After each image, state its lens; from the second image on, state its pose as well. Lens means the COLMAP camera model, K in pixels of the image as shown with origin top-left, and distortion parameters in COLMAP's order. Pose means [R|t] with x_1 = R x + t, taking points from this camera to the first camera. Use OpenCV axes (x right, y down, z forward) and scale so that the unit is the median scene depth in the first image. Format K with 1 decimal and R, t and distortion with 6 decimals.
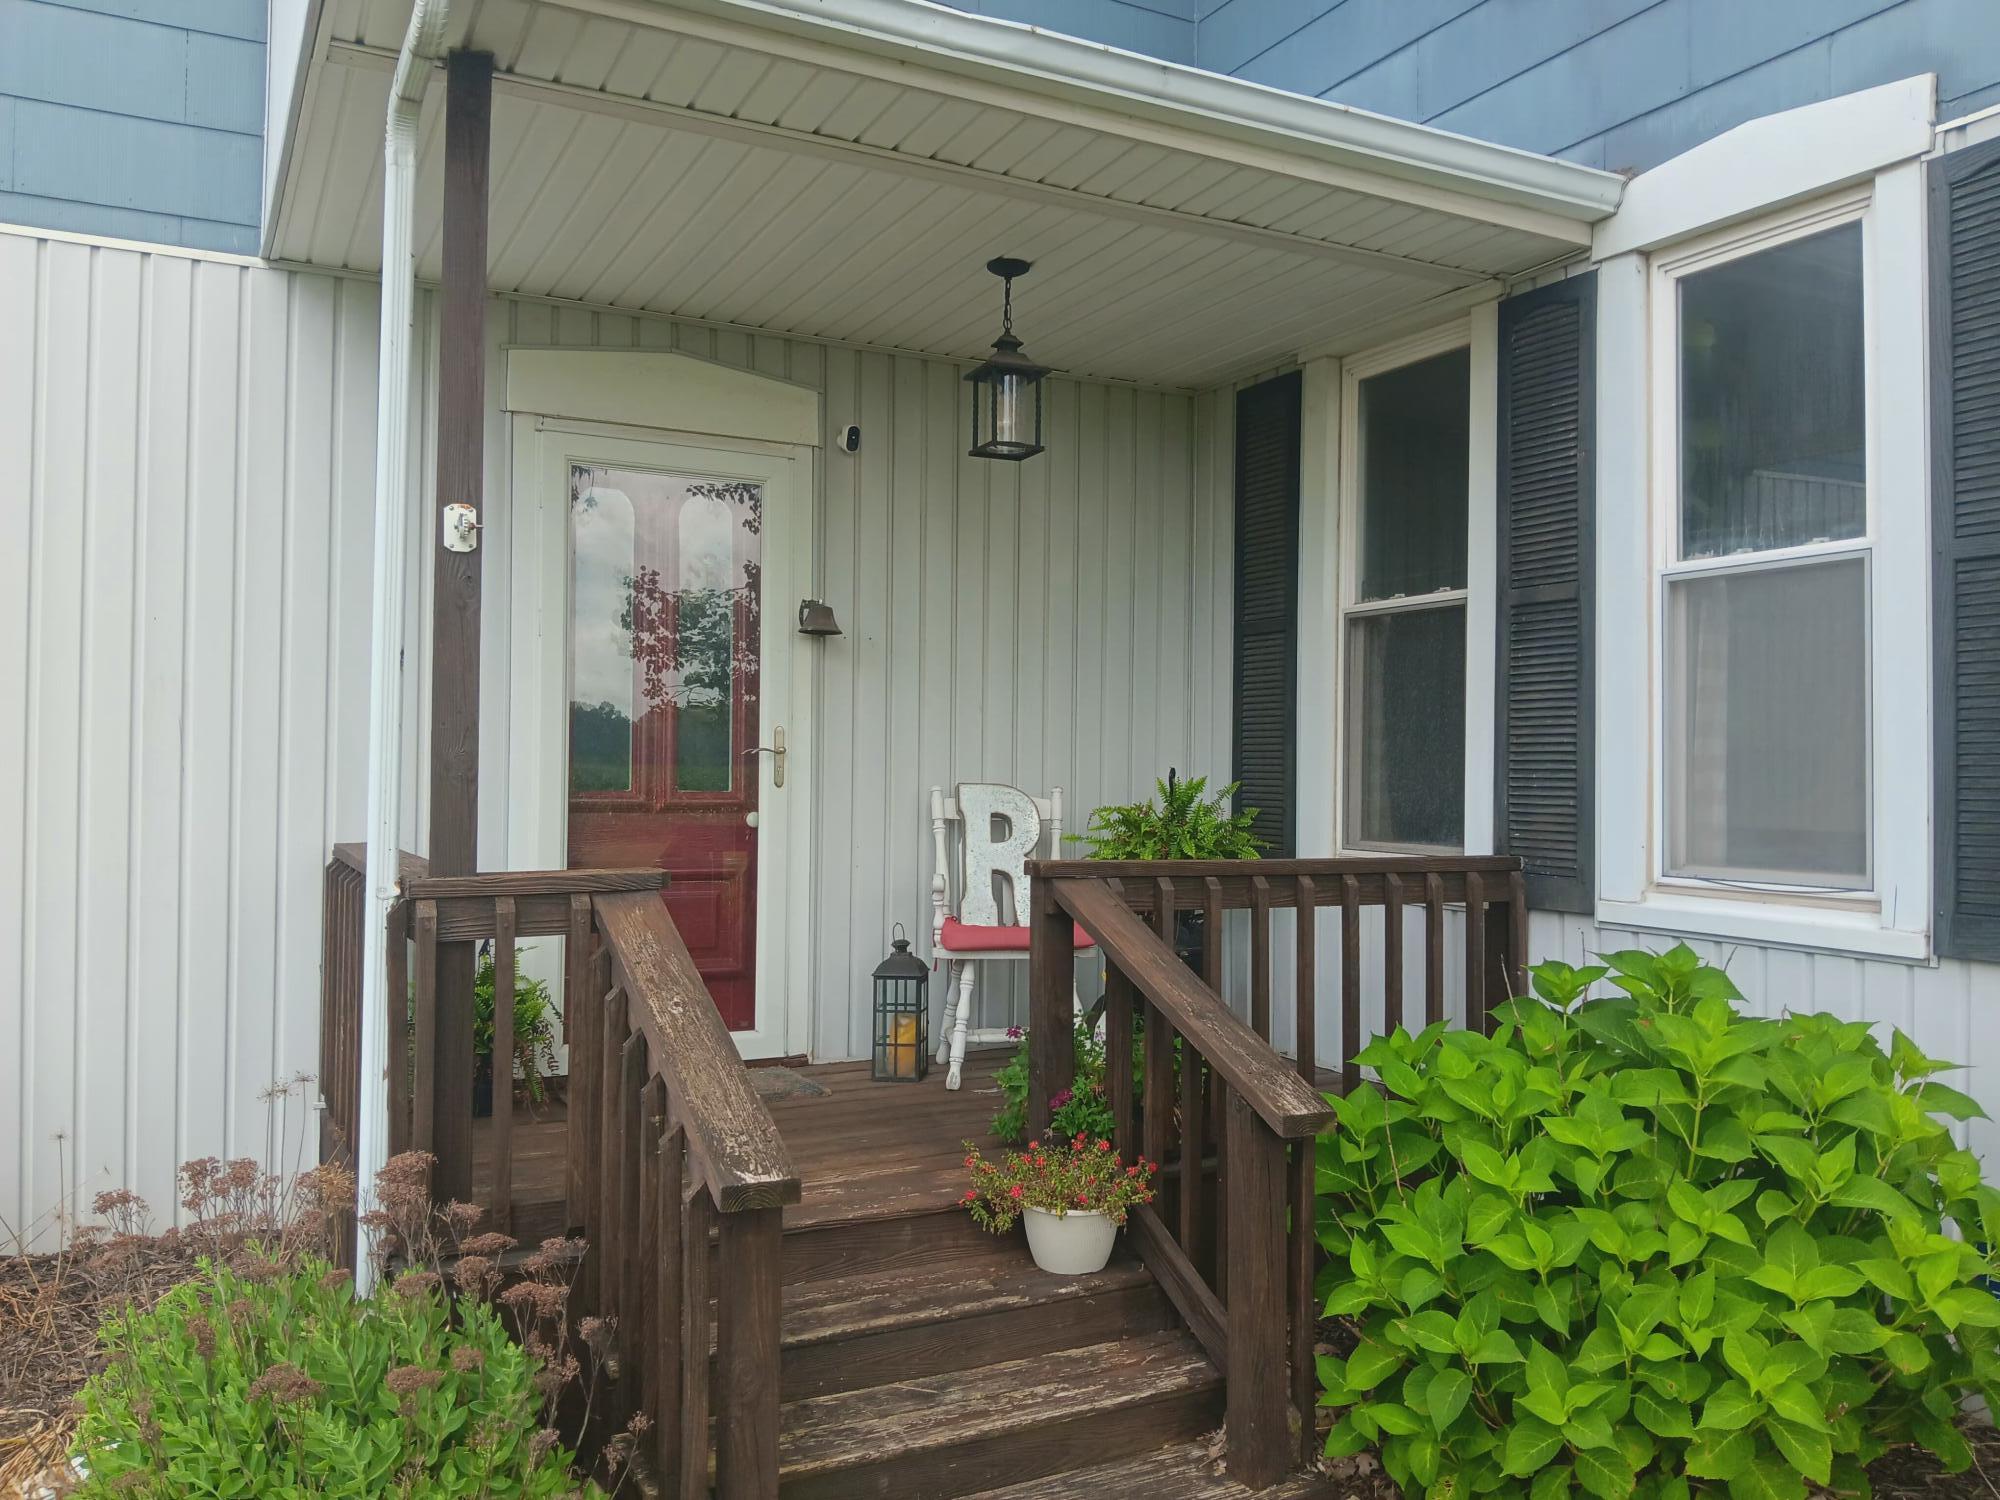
lens RADIAL K [[1590.6, 0, 1014.0], [0, 1590.6, 749.1], [0, 0, 1]] dist [0.052736, -0.123333]
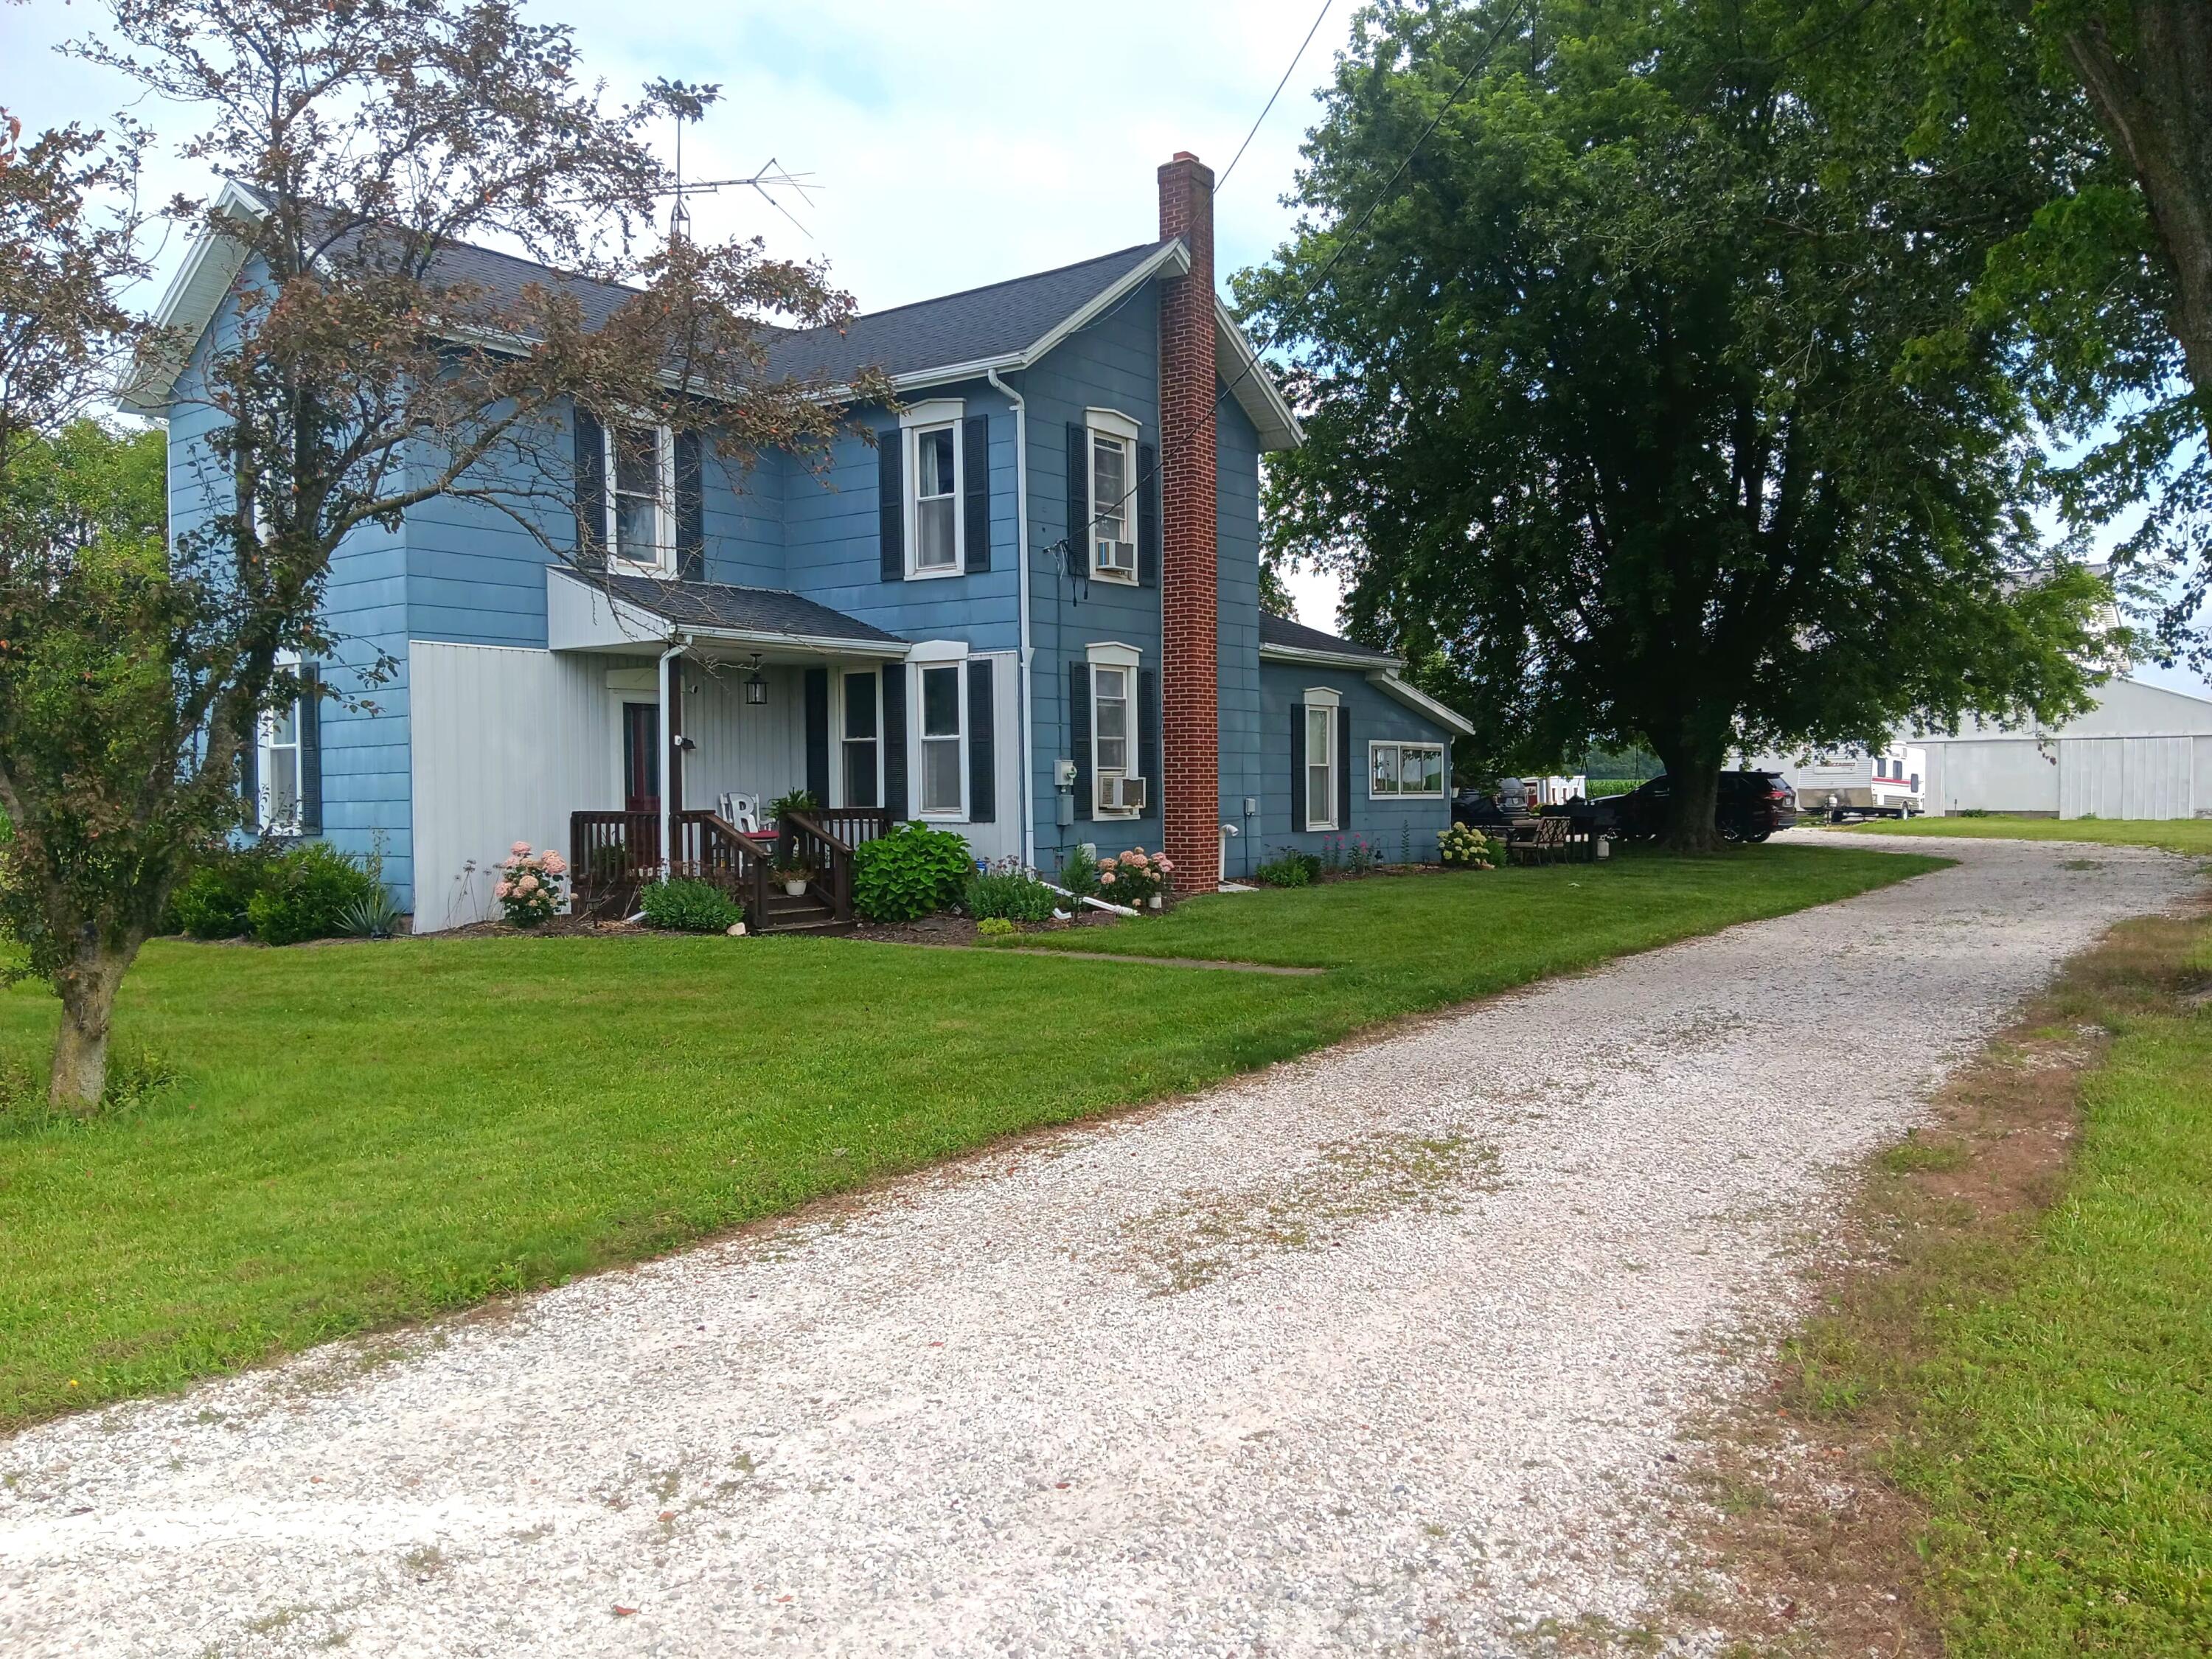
lens RADIAL K [[1759.2, 0, 1133.5], [0, 1759.2, 837.6], [0, 0, 1]] dist [0.052736, -0.123333]
pose [[0.909840, -0.029889, 0.413882, -0.966262], [0.013679, 0.999021, 0.042075, -0.035088], [-0.414734, -0.032620, 0.909358, -3.298030]]
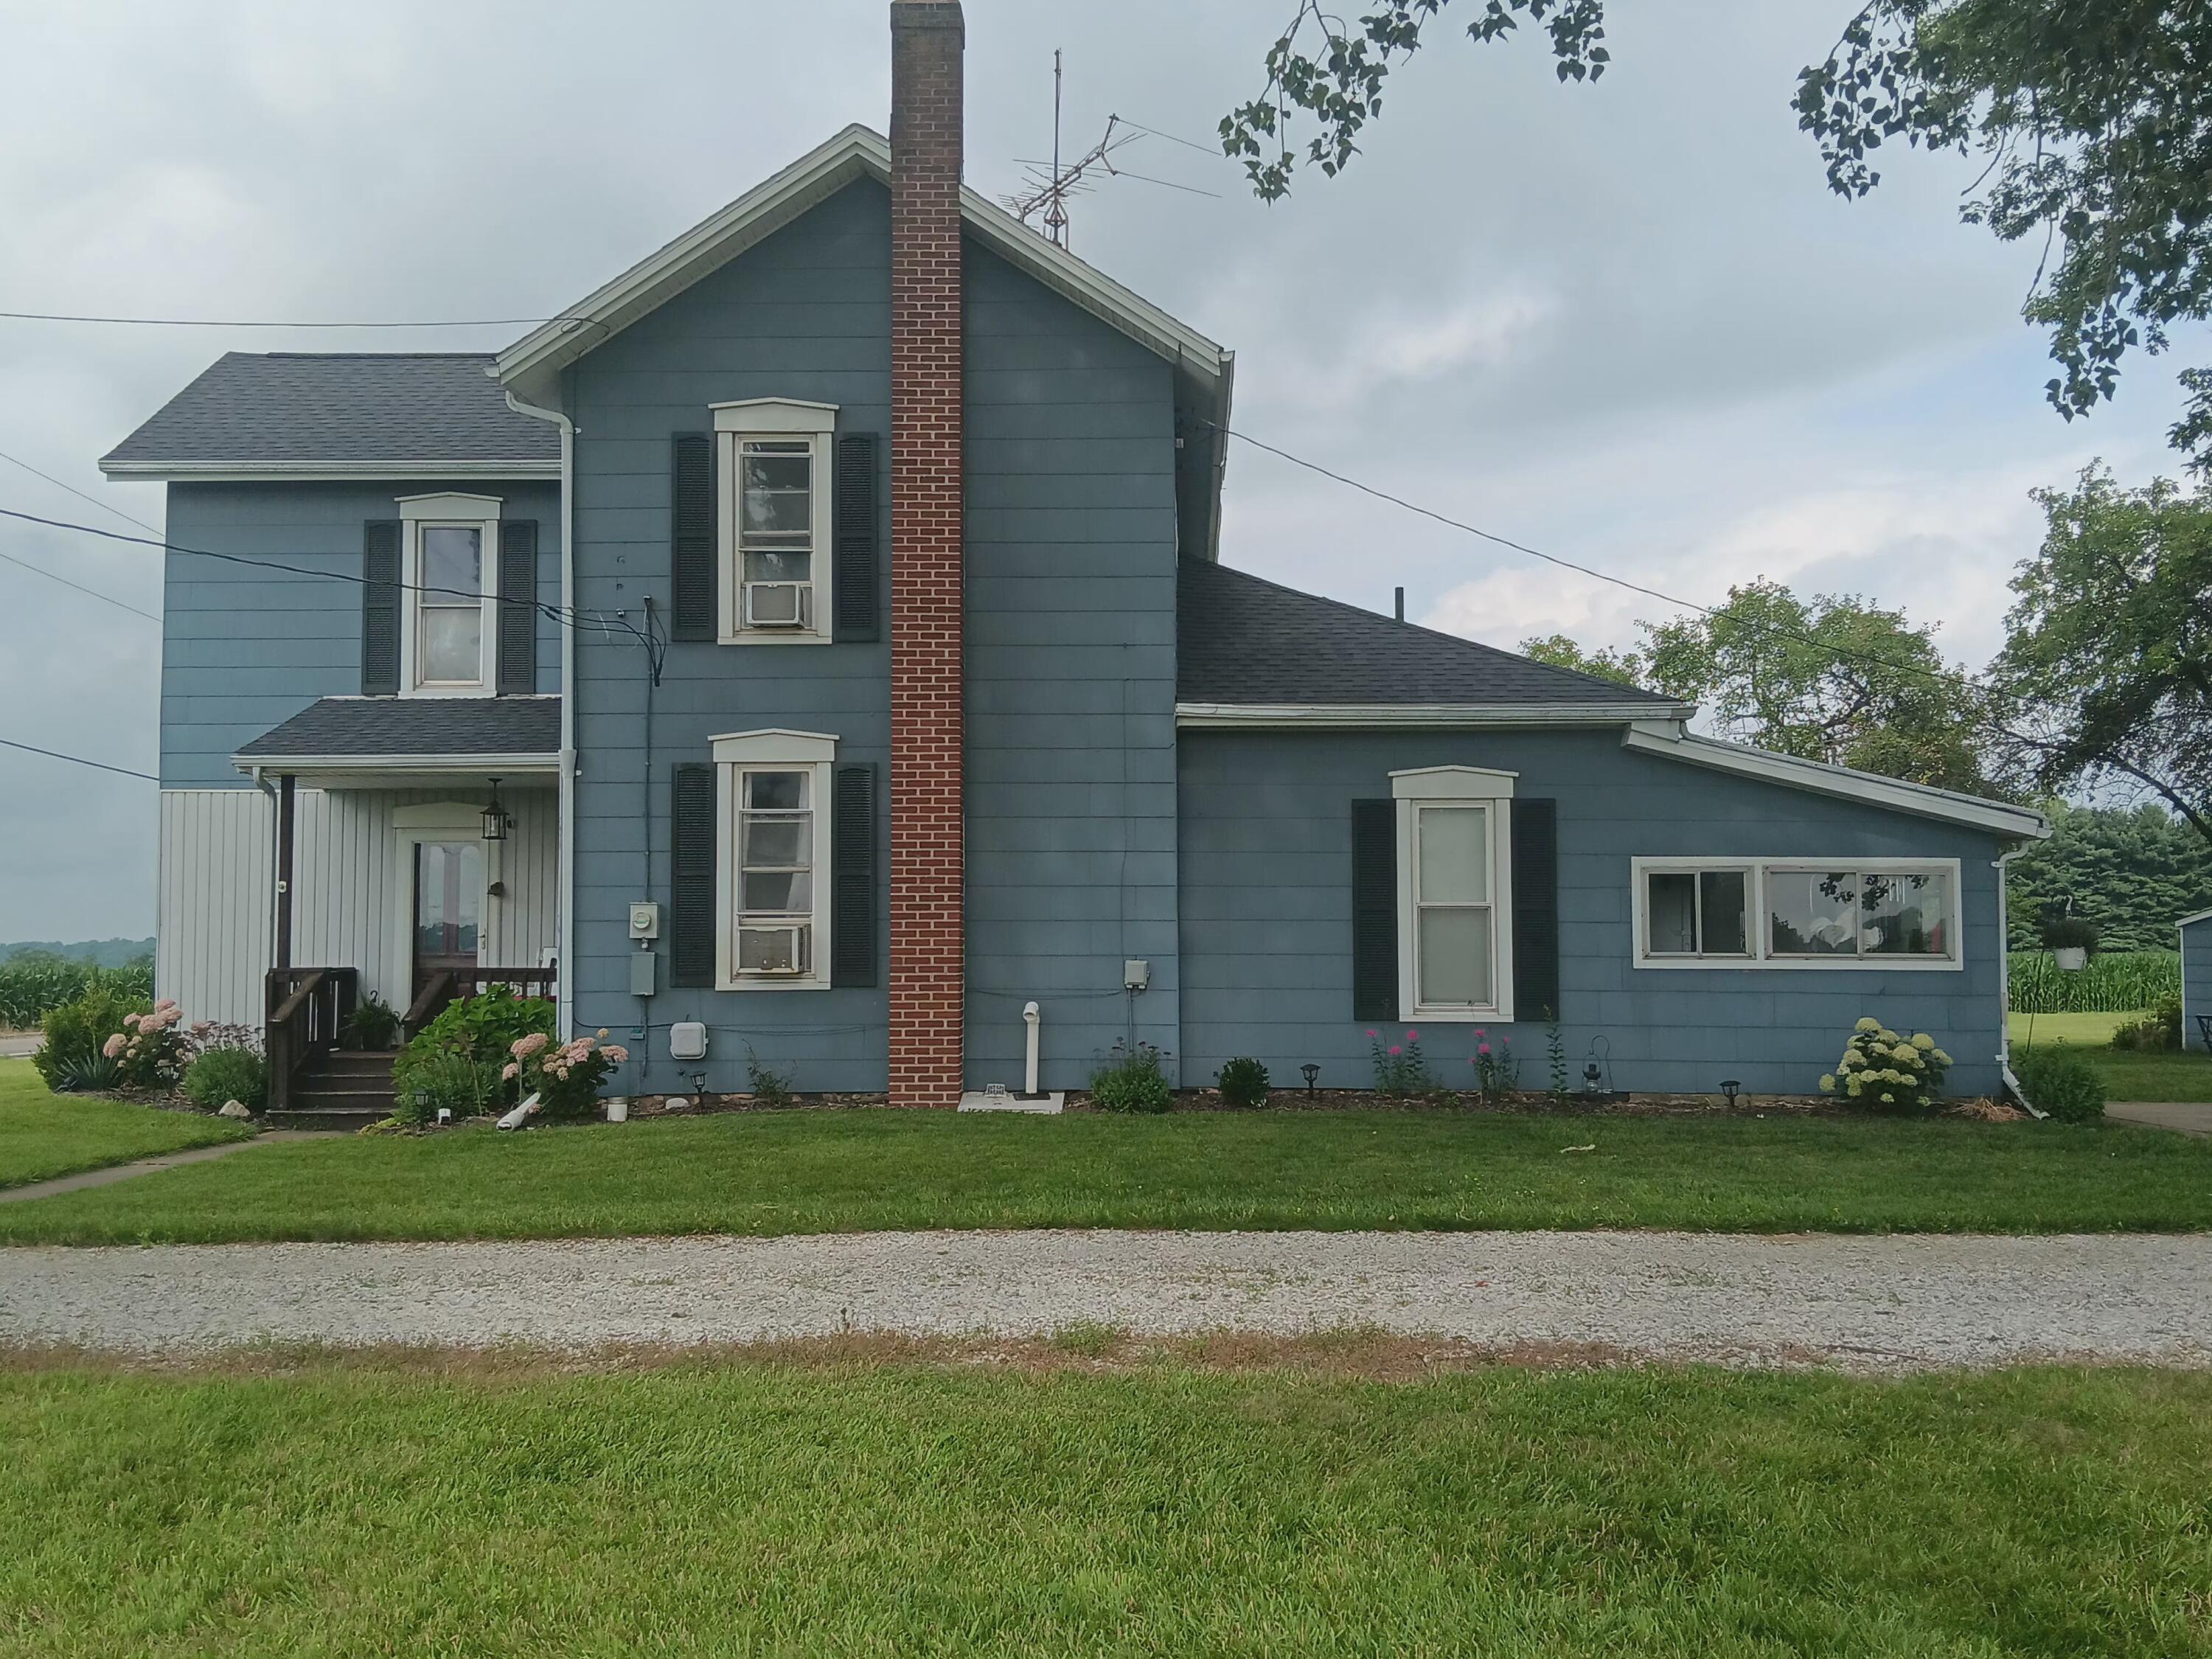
lens RADIAL K [[1759.2, 0, 1111.9], [0, 1759.2, 844.6], [0, 0, 1]] dist [0.052736, -0.123333]
pose [[0.856630, -0.037120, -0.514595, 2.961683], [0.015523, 0.998811, -0.046209, 0.007872], [0.515698, 0.031596, 0.856187, -1.504188]]
